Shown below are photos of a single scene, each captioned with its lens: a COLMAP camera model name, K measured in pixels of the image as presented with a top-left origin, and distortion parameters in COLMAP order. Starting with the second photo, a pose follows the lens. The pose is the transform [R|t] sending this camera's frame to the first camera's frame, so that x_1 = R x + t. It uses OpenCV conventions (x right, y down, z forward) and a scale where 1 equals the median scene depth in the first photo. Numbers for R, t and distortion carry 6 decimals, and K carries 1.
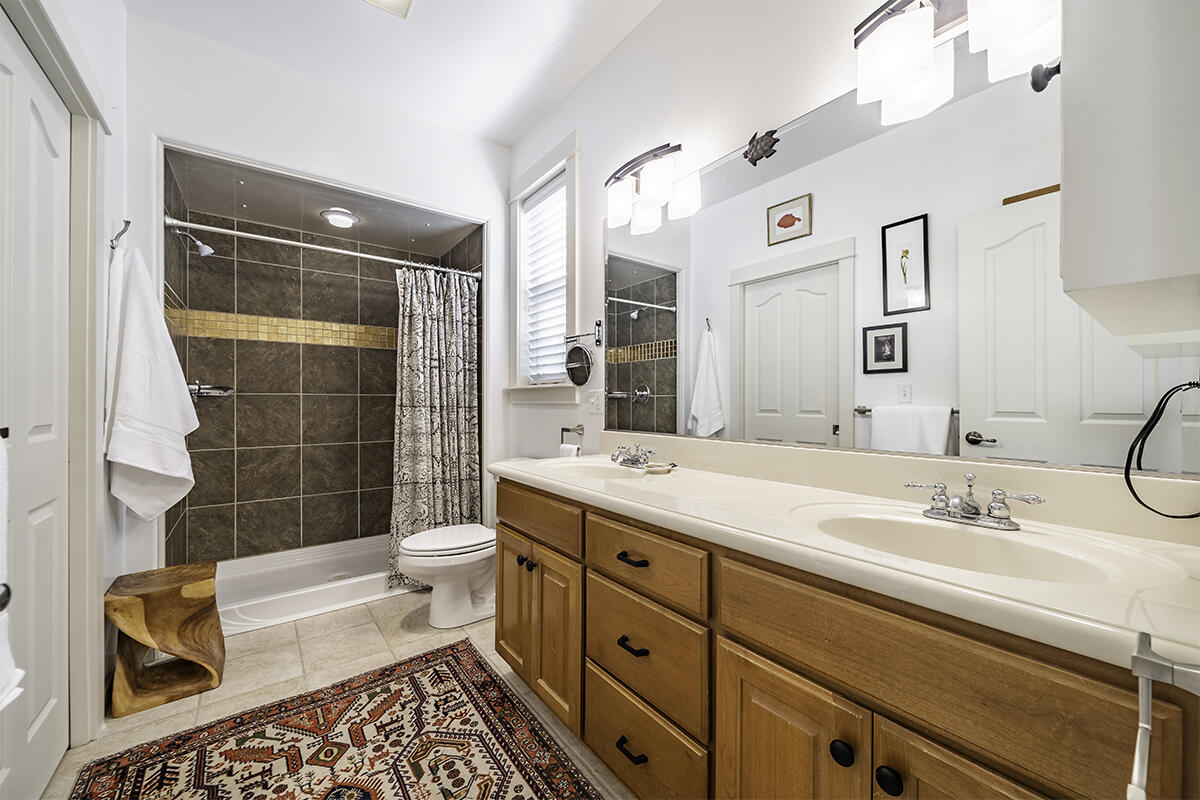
lens RADIAL K [[450.6, 0, 597.6], [0, 450.6, 399.7], [0, 0, 1]] dist [-0.000153, -0.000561]
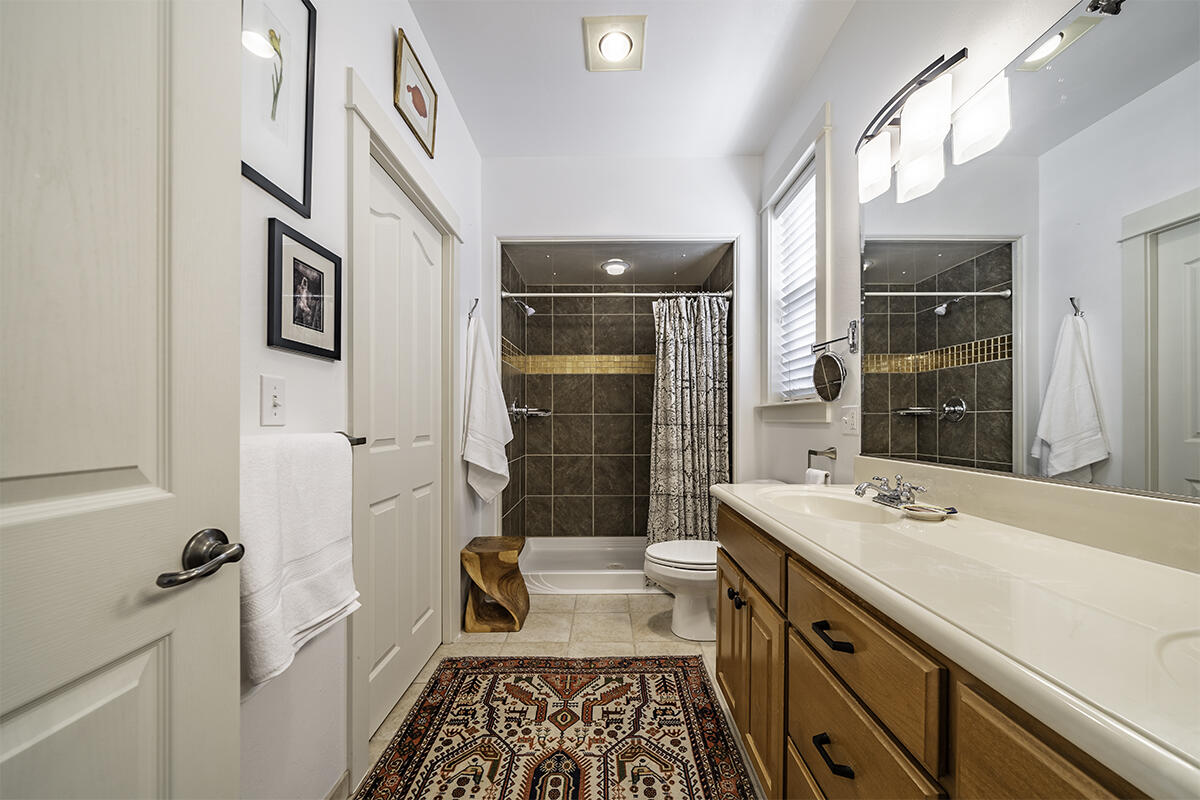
lens RADIAL K [[421.2, 0, 594.5], [0, 421.2, 418.5], [0, 0, 1]] dist [-0.000462, -0.000626]
pose [[0.800837, -0.003597, -0.598871, 0.078108], [0.004413, 0.999990, -0.000105, -0.000512], [0.598866, -0.002559, 0.800845, 0.096728]]
